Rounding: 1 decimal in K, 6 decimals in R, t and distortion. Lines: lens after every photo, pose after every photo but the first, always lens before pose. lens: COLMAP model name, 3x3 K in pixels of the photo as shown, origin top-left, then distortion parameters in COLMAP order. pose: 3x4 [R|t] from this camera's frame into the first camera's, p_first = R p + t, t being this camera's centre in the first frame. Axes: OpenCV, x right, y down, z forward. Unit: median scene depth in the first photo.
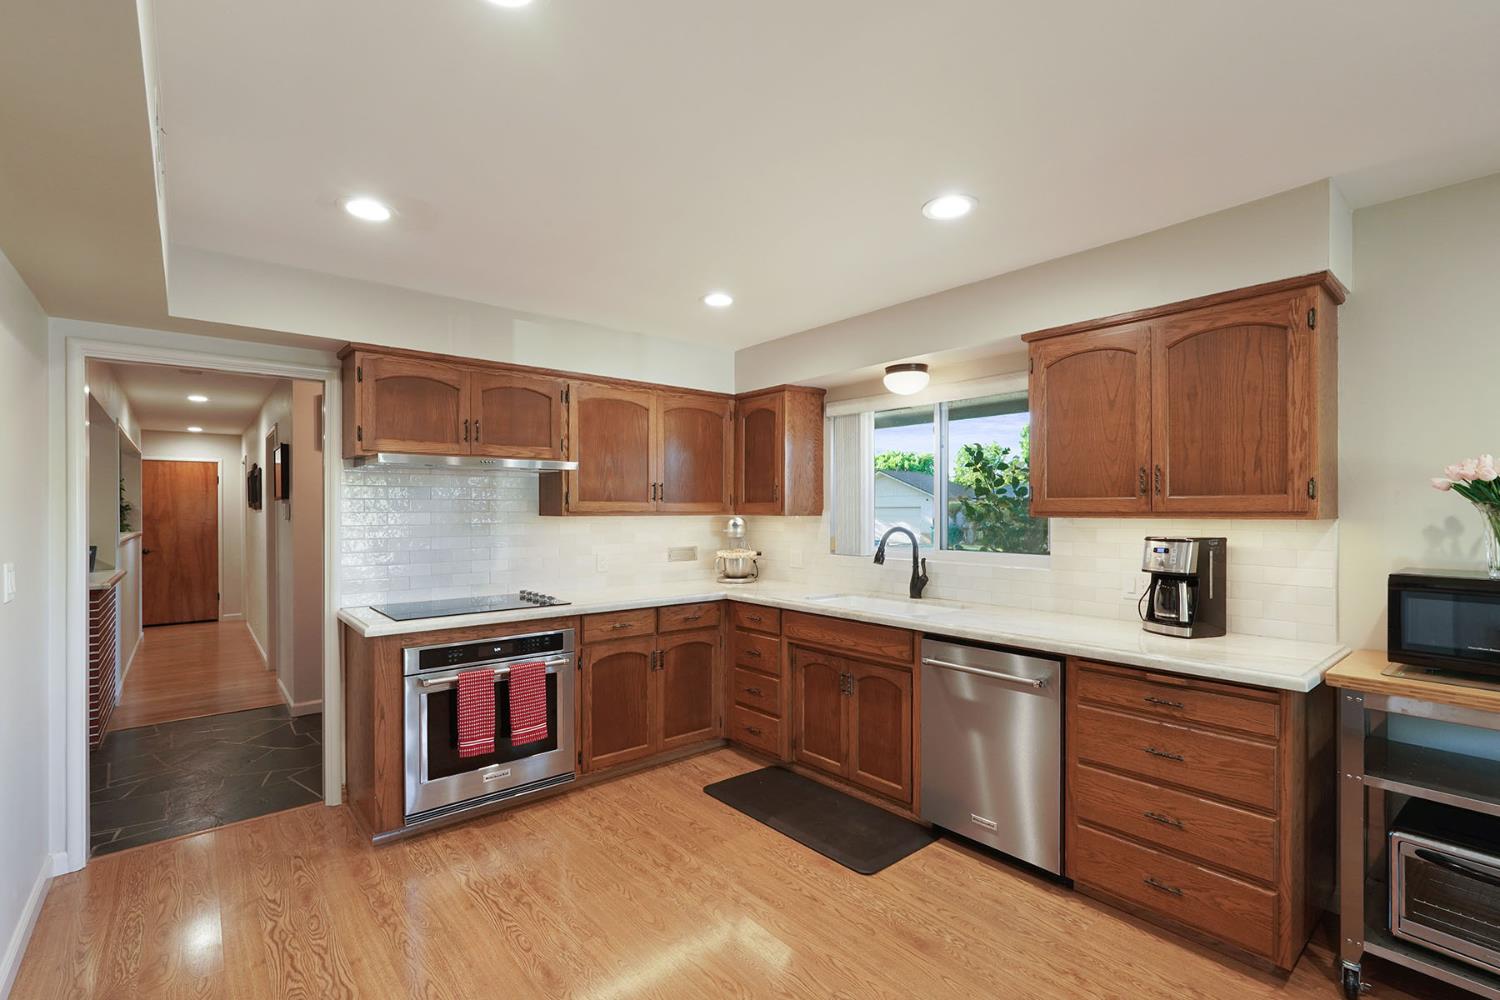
lens RADIAL K [[677.2, 0, 751.4], [0, 677.2, 508.9], [0, 0, 1]] dist [-0.010990, 0.000345]
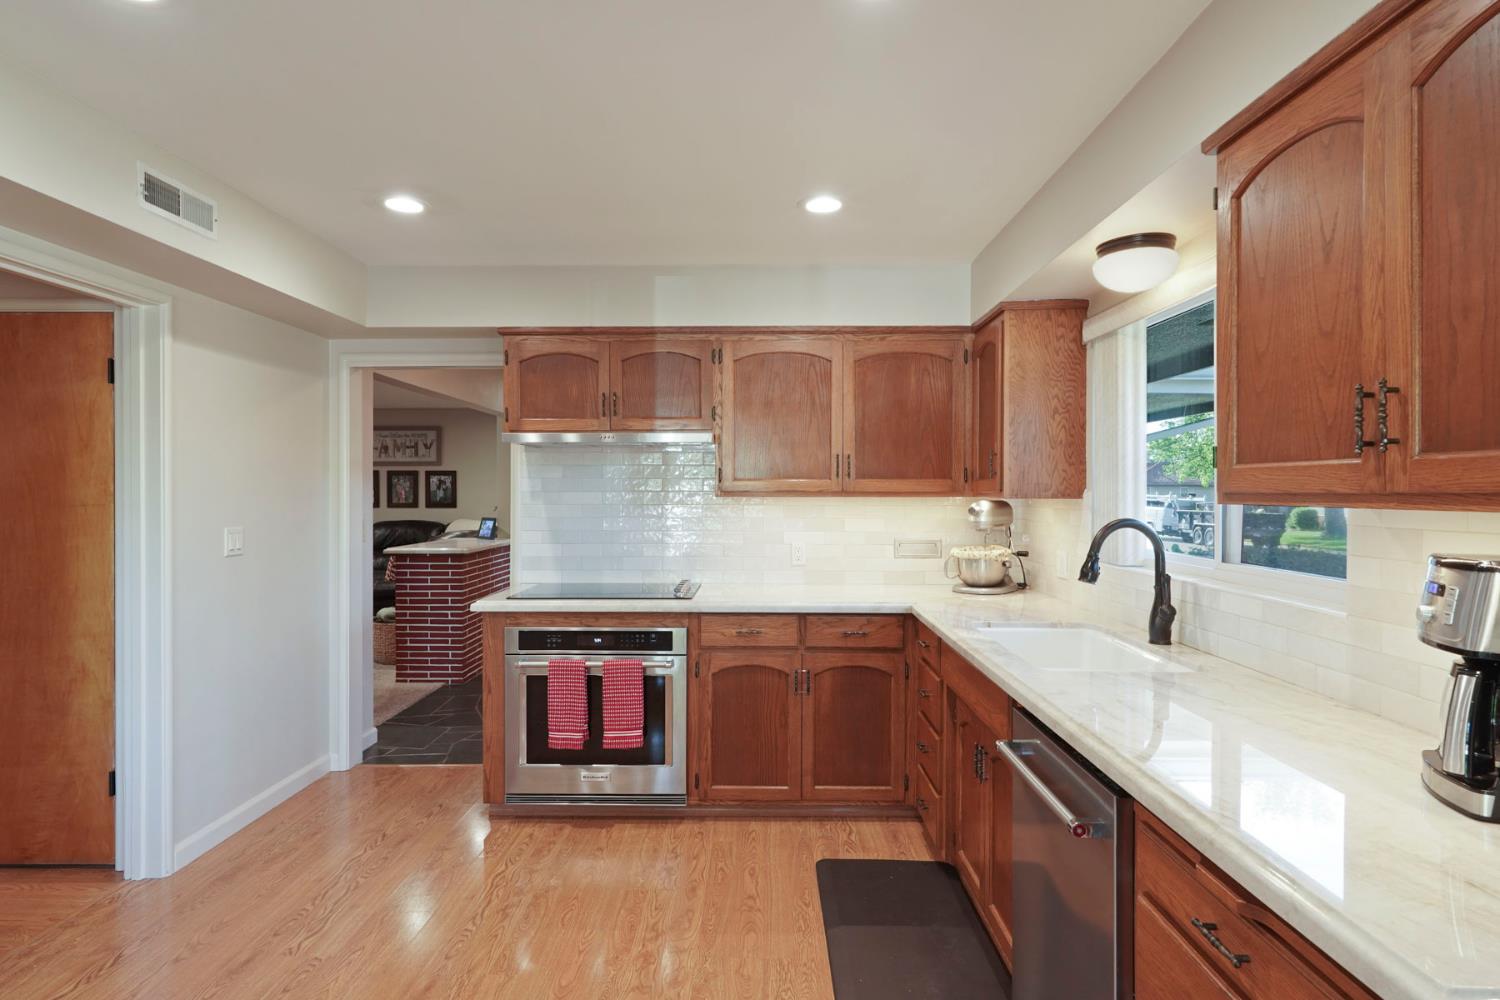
lens RADIAL K [[812.7, 0, 749.8], [0, 812.7, 492.7], [0, 0, 1]] dist [-0.006329, 0.001058]
pose [[0.756456, 0.003548, -0.654034, 0.441138], [-0.001204, 0.999991, 0.004032, 0.001813], [0.654043, -0.002262, 0.756454, 0.260730]]
